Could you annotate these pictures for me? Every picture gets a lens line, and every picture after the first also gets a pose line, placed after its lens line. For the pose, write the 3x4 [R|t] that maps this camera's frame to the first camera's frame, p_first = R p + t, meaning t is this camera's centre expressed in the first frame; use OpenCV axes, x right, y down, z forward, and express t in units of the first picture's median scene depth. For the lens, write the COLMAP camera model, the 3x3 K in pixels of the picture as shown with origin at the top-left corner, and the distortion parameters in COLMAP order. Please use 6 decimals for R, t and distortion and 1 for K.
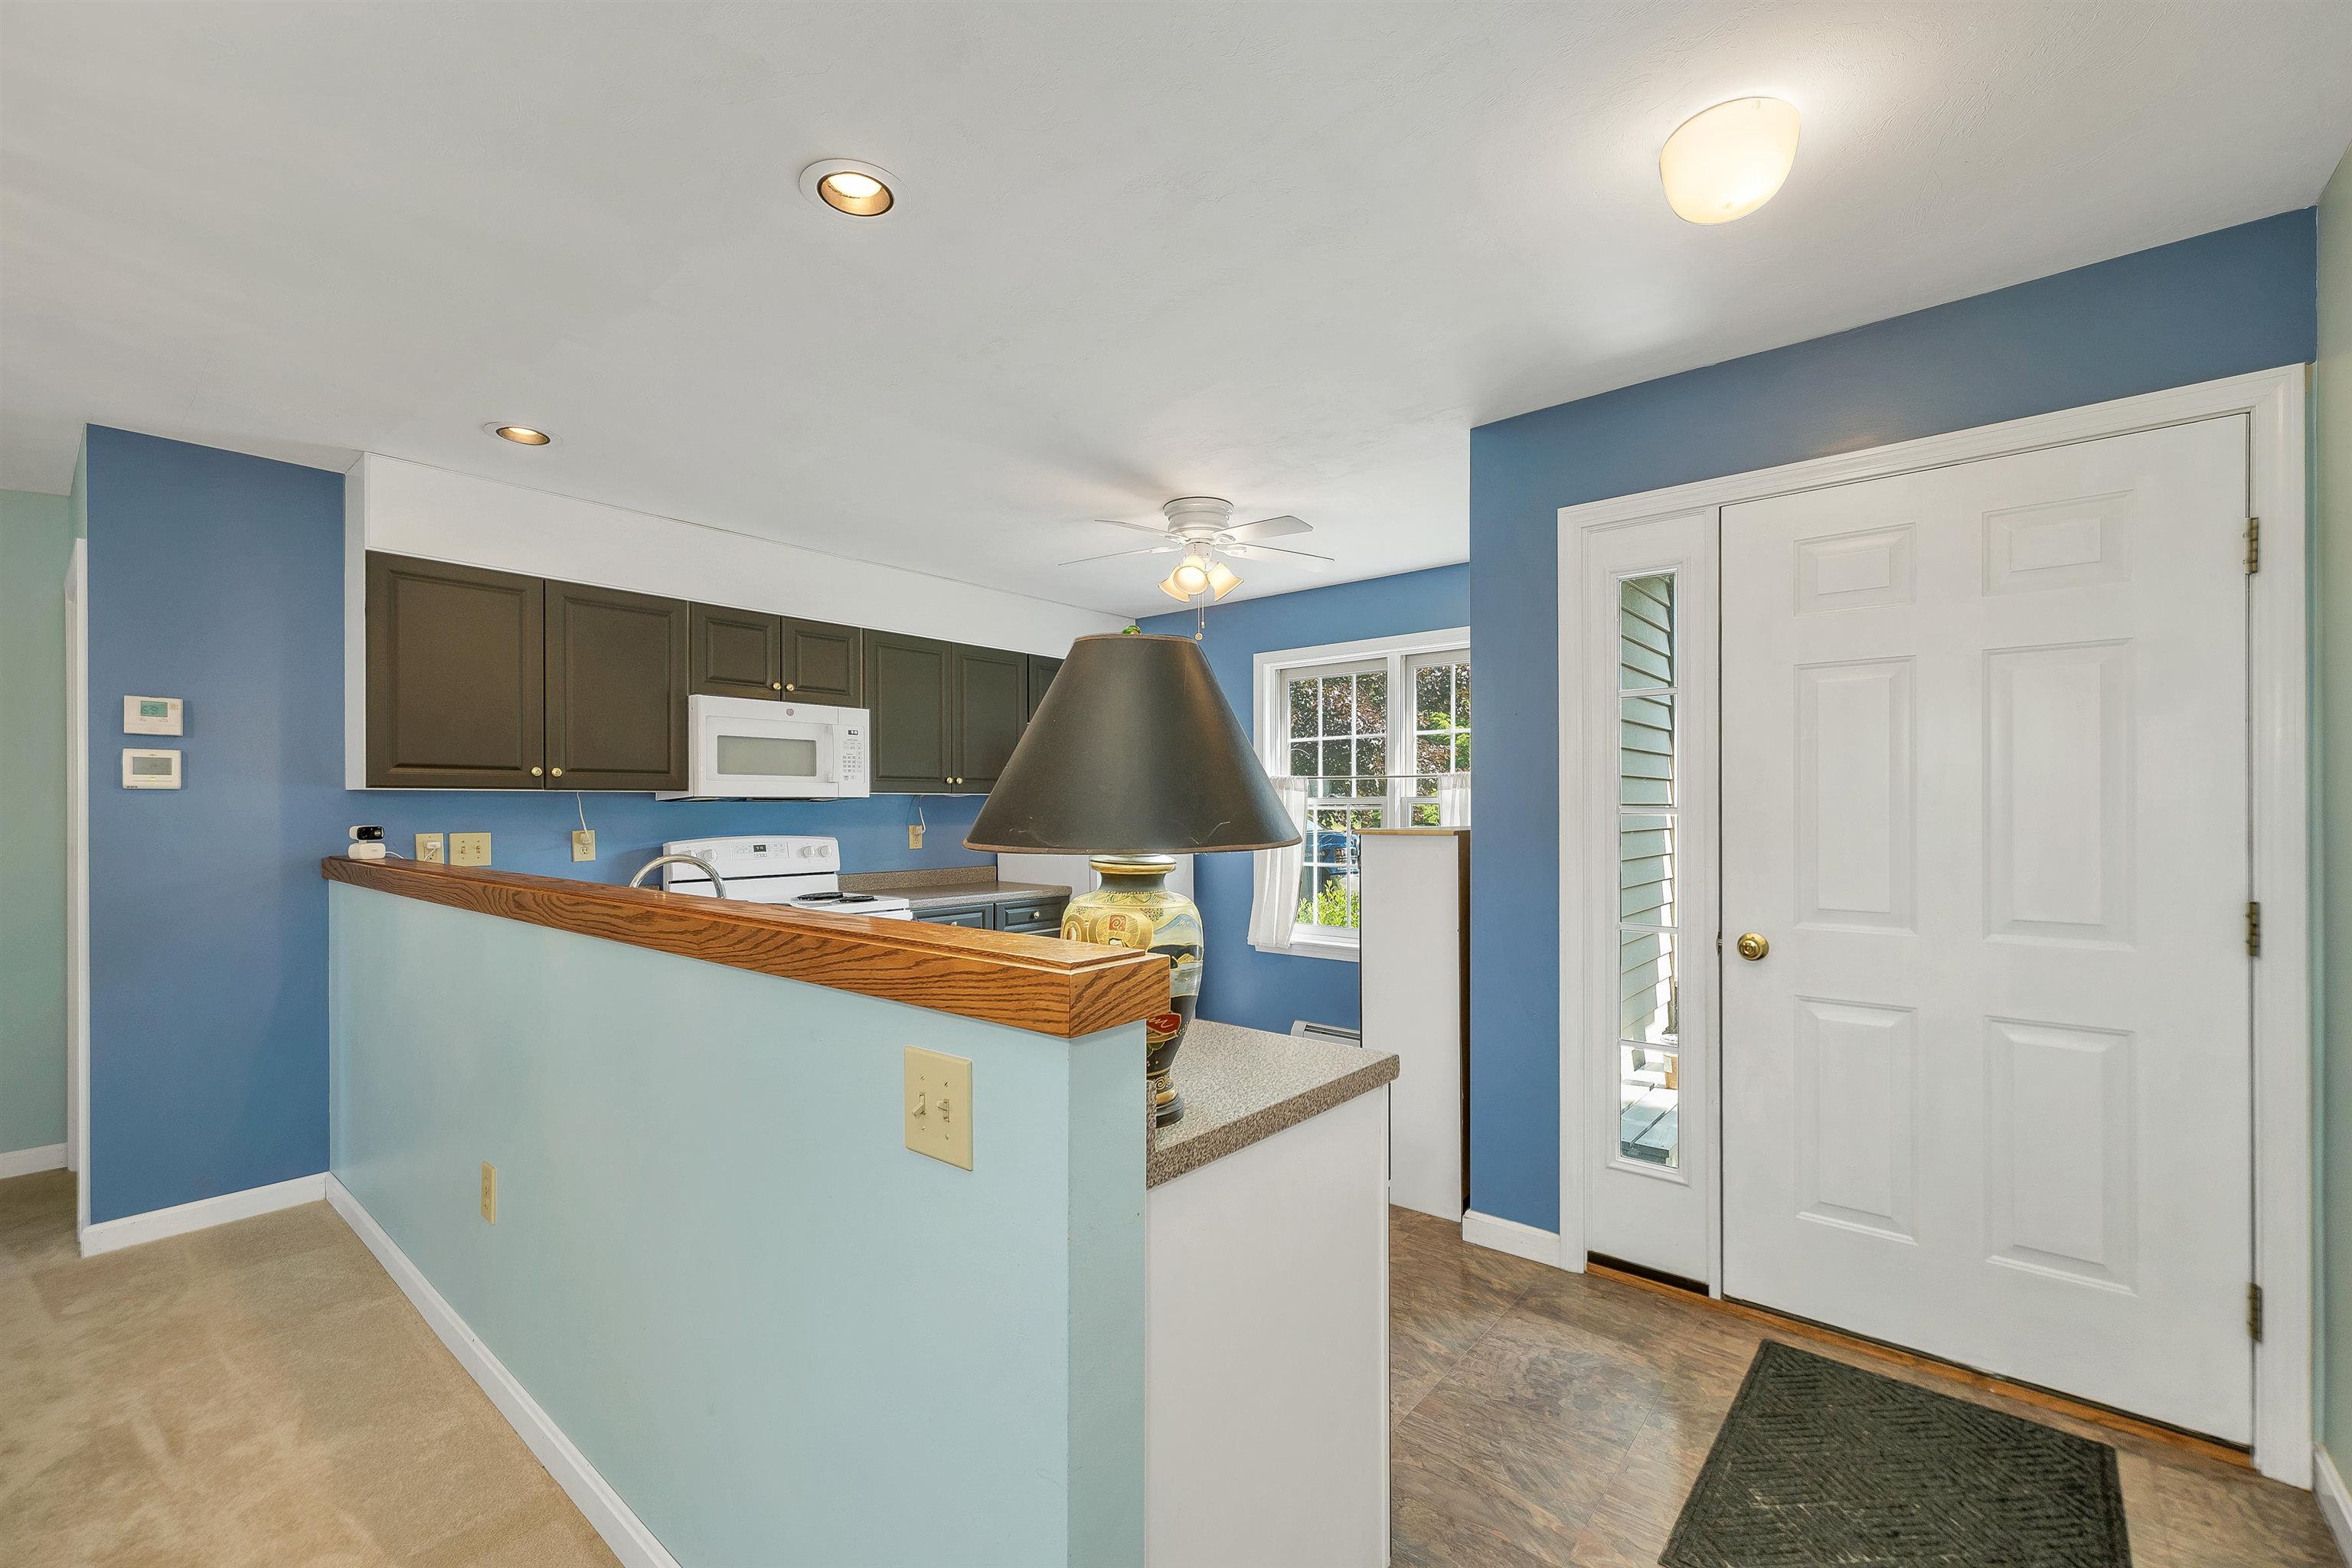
lens RADIAL K [[977.9, 0, 1180.4], [0, 977.9, 806.5], [0, 0, 1]] dist [0.001964, 0.000118]
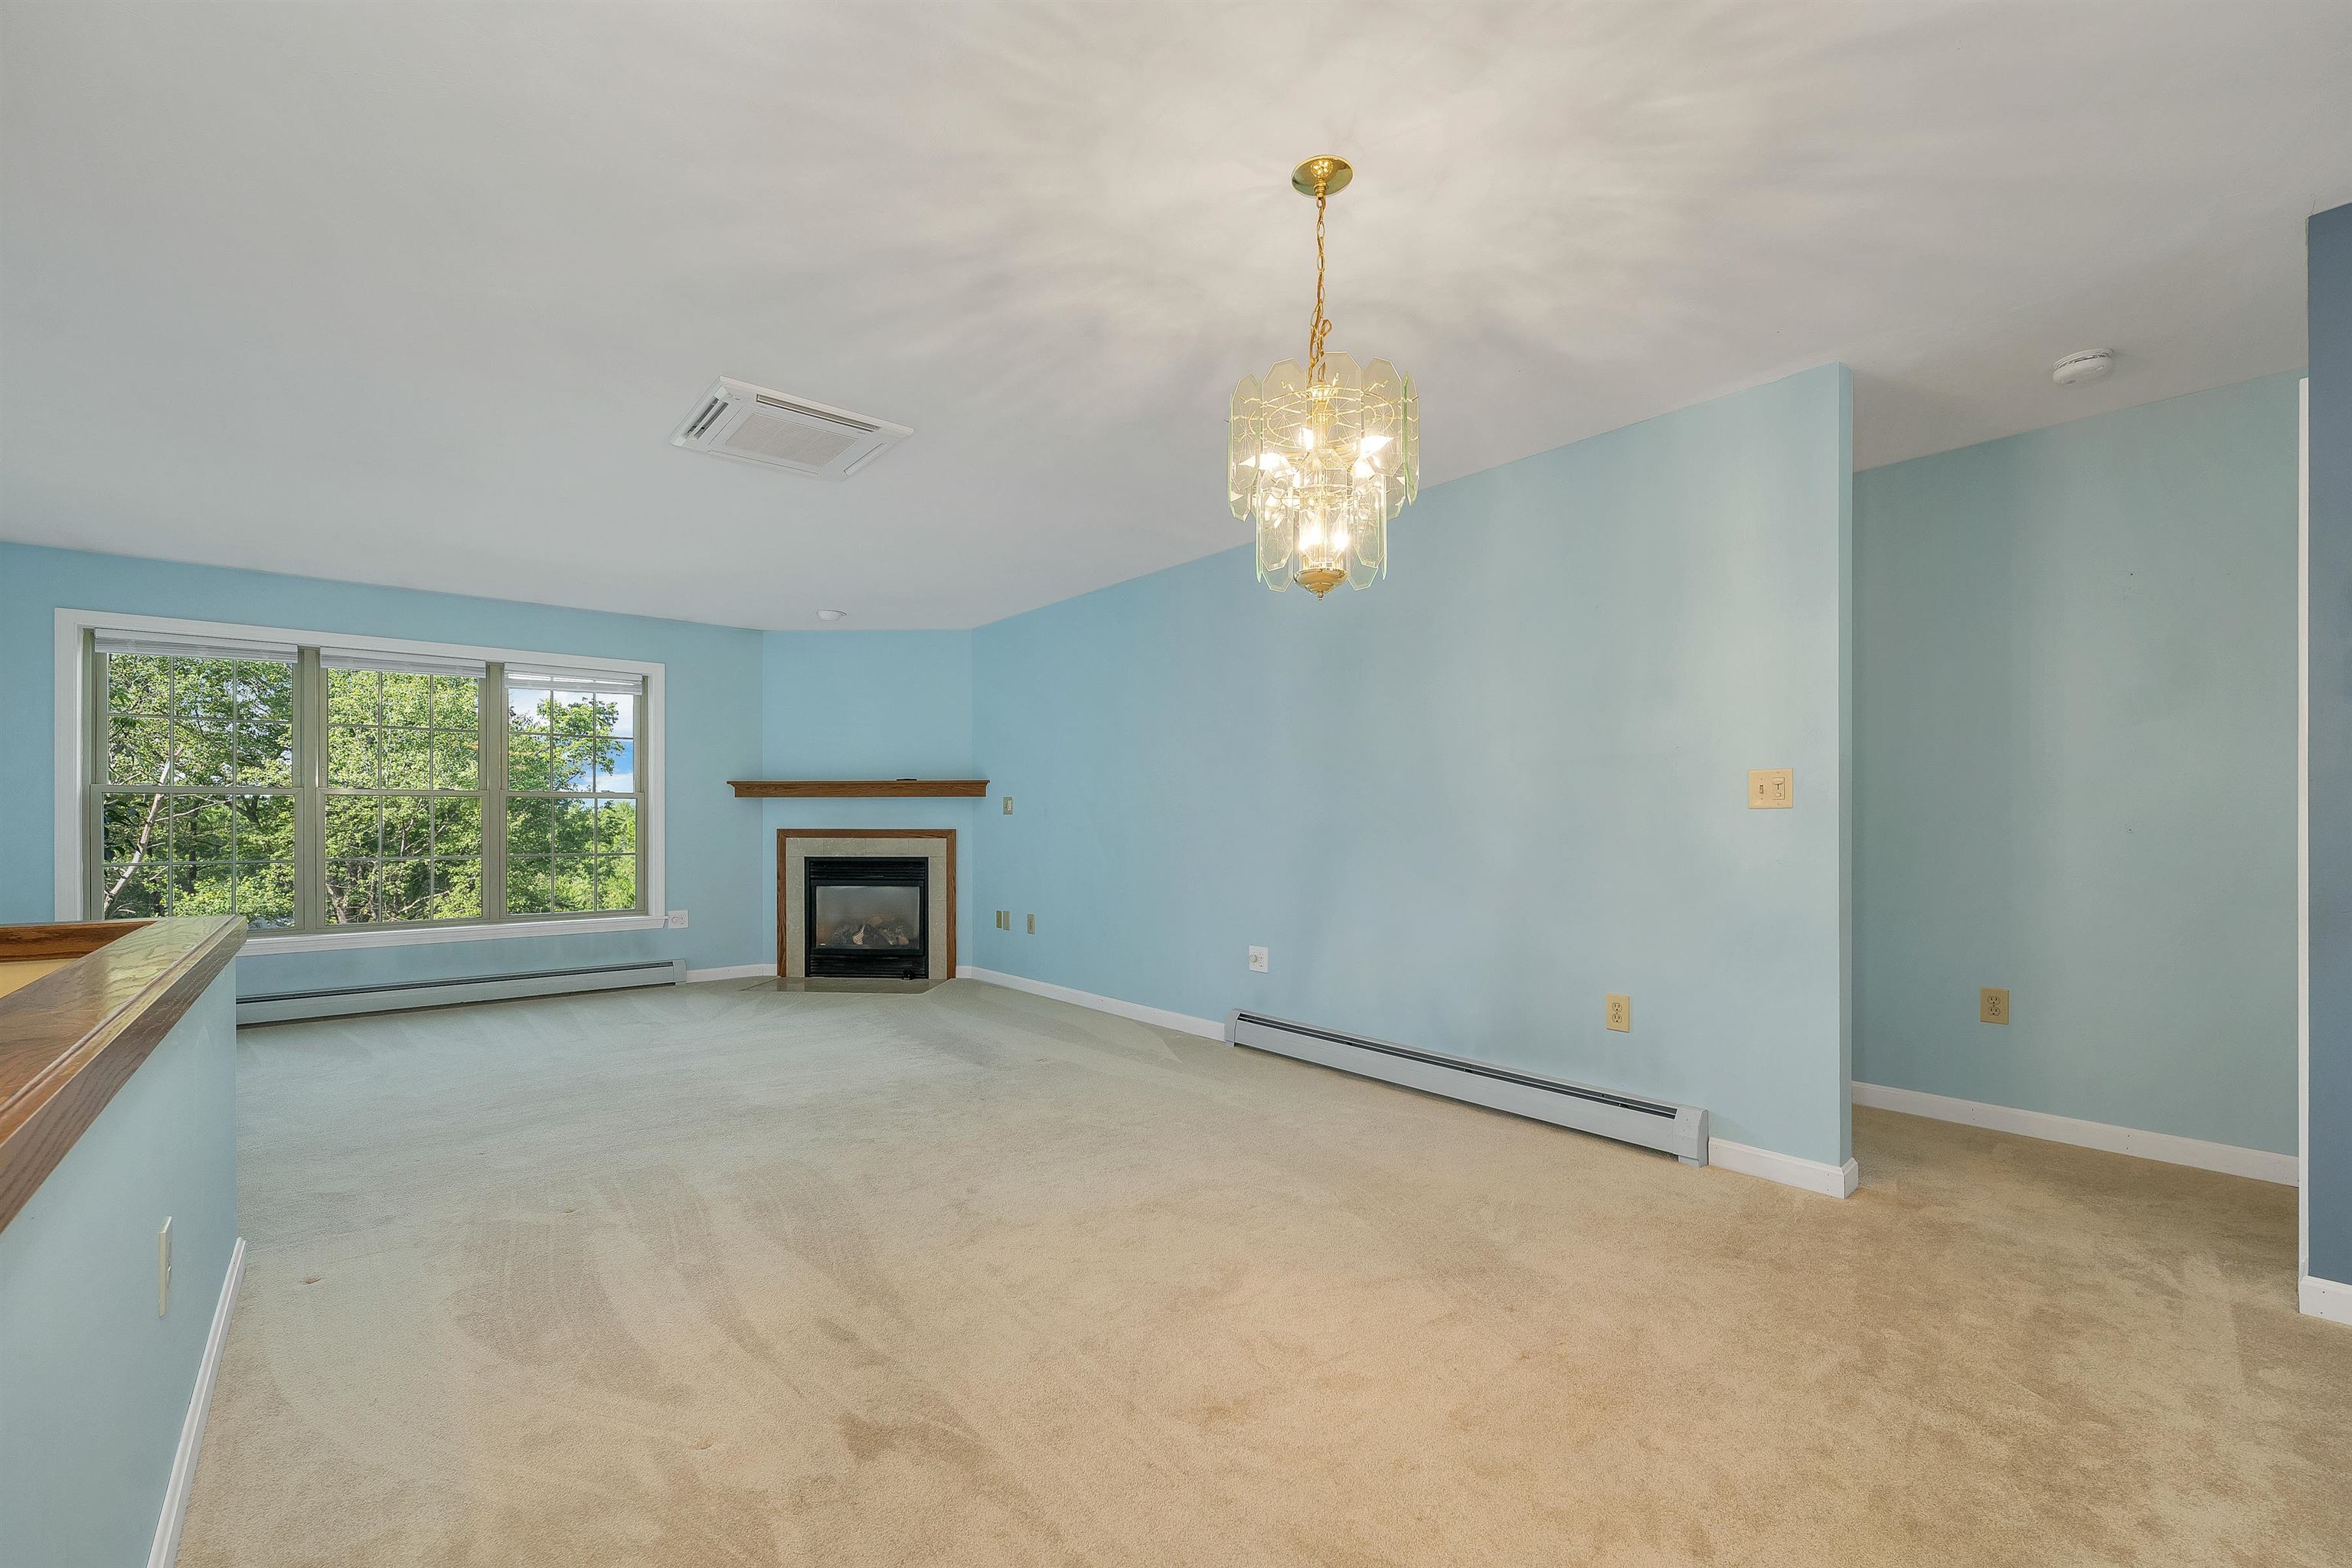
lens RADIAL K [[980.4, 0, 1181.5], [0, 980.4, 823.8], [0, 0, 1]] dist [0.000916, -0.000083]
pose [[-0.177197, 0.005166, -0.984162, -0.269817], [0.001779, 0.999986, 0.004928, 0.093686], [0.984174, -0.000878, -0.177204, 0.340183]]
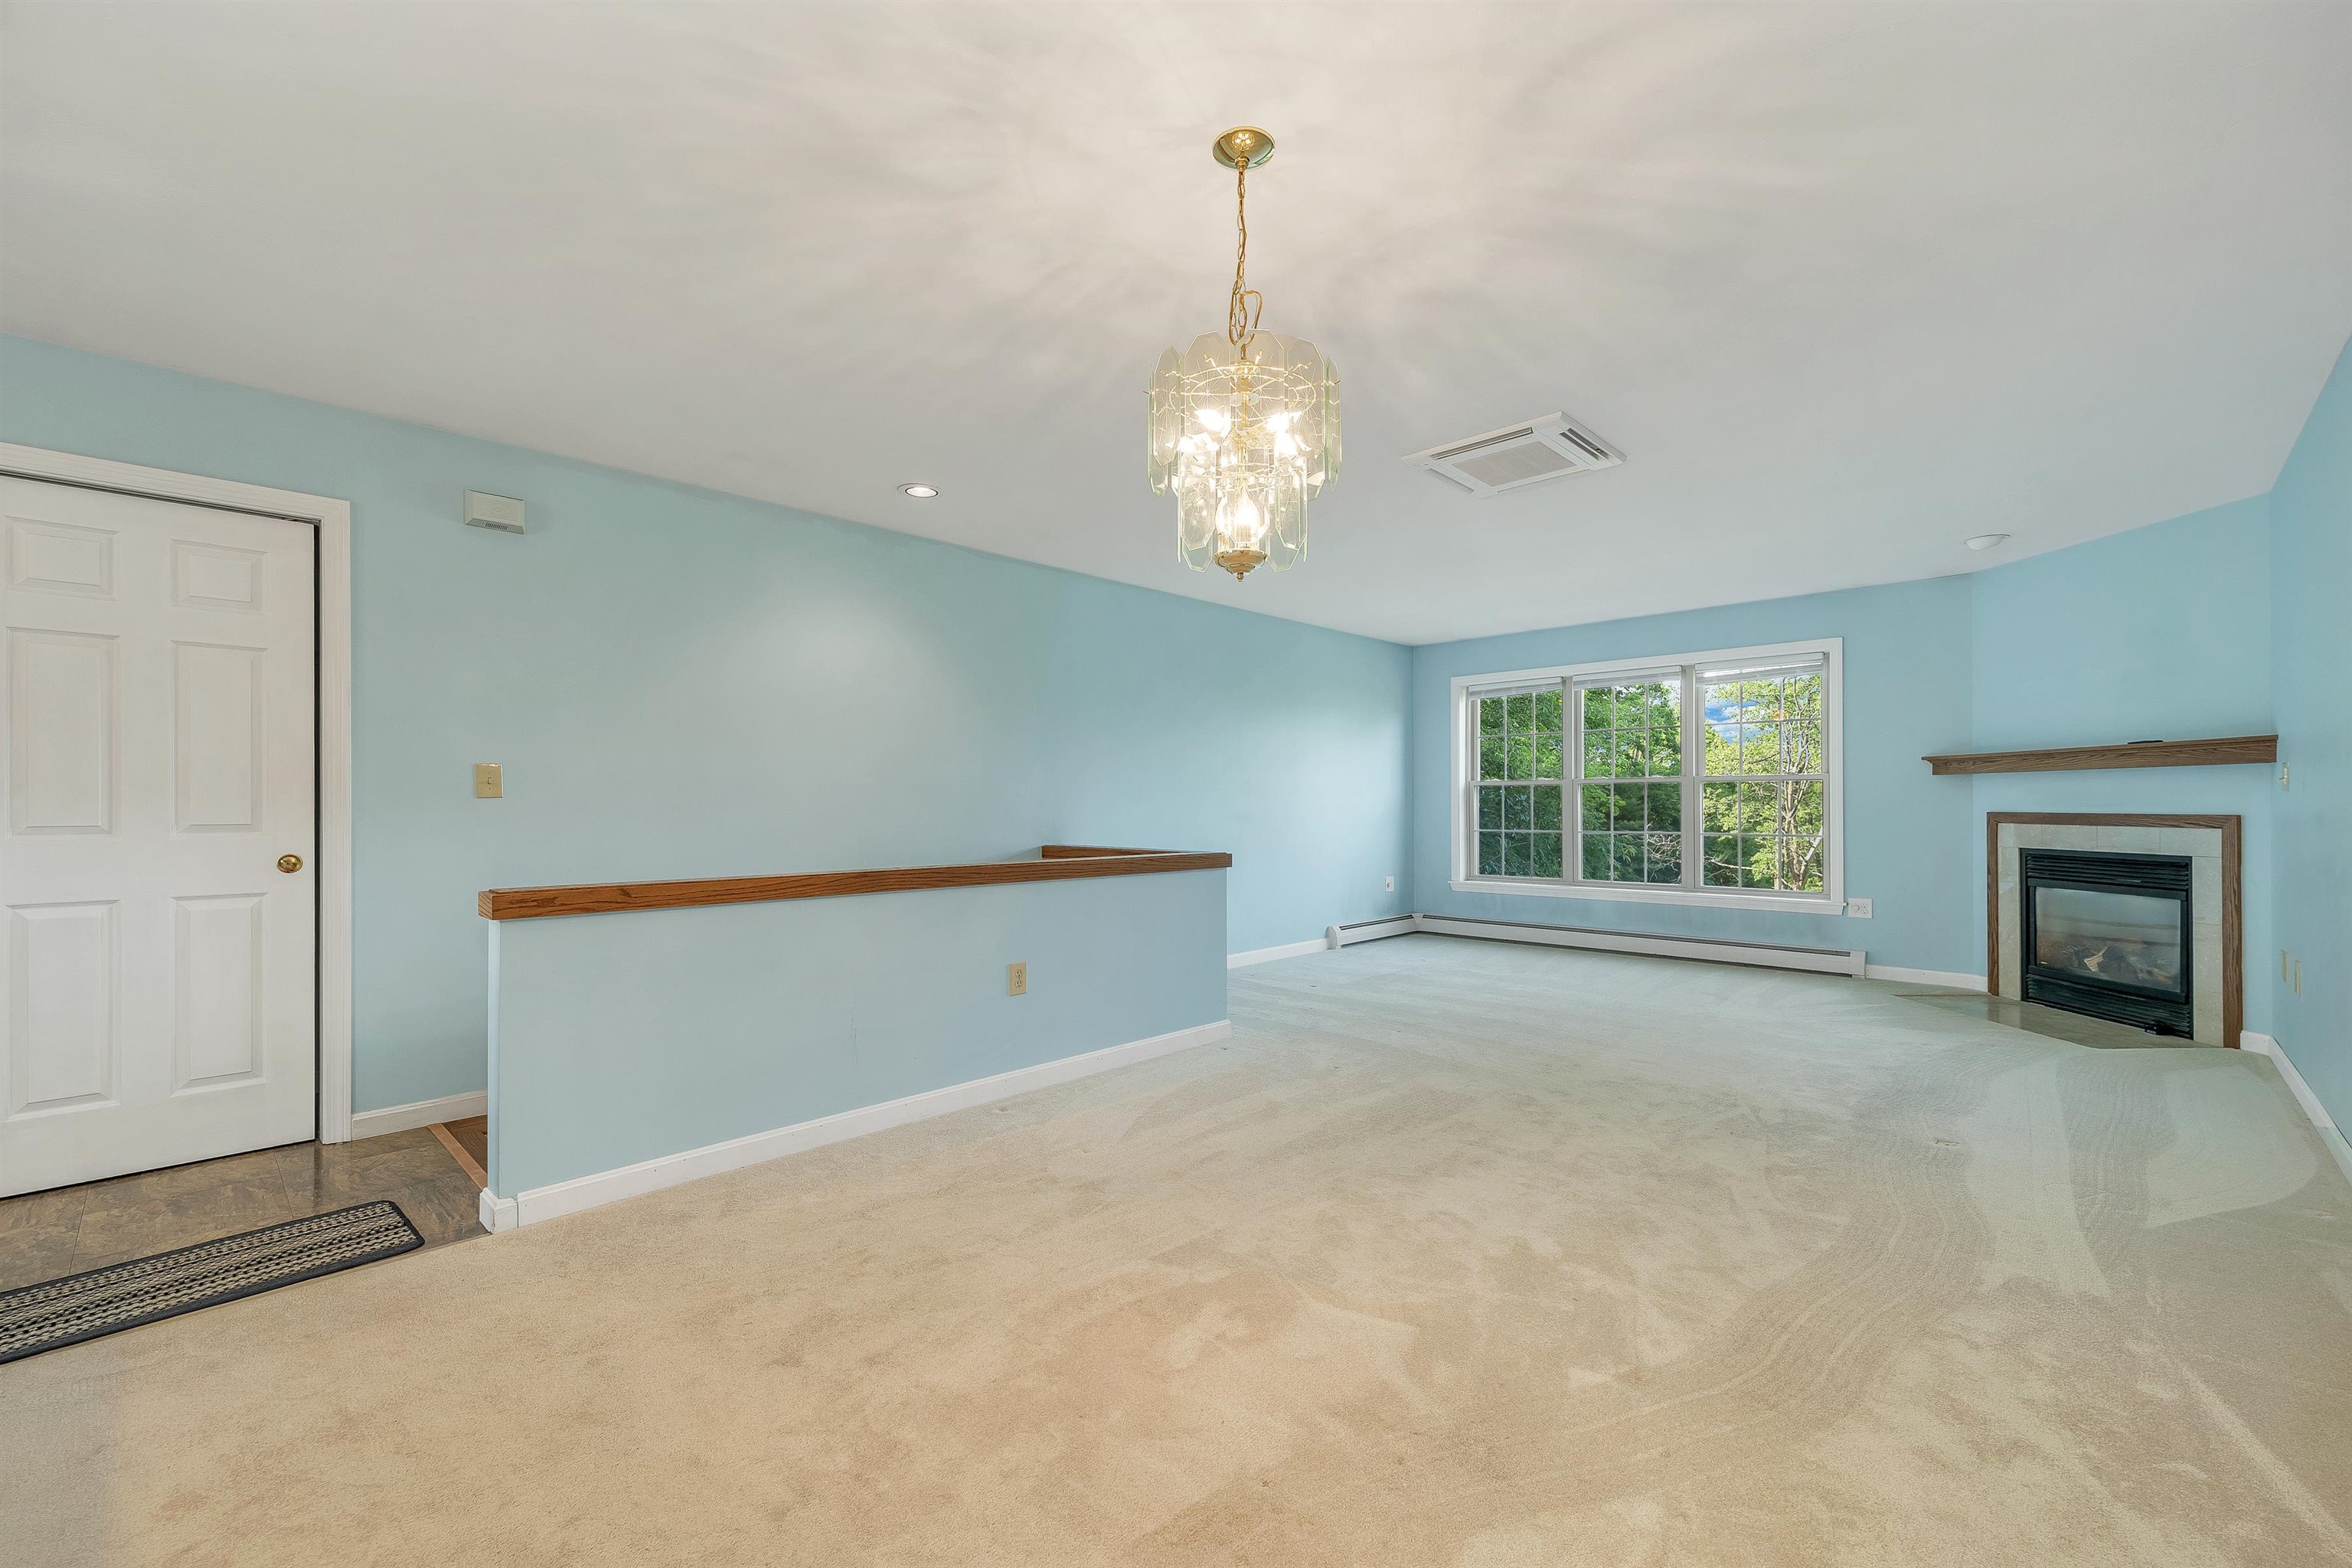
lens RADIAL K [[970.1, 0, 1170.9], [0, 970.1, 796.1], [0, 0, 1]] dist [0.001899, 0.000285]
pose [[-0.997319, 0.004442, 0.073047, -1.221498], [0.003742, 0.999946, -0.009711, 0.098293], [-0.073086, -0.009412, -0.997281, 1.222883]]
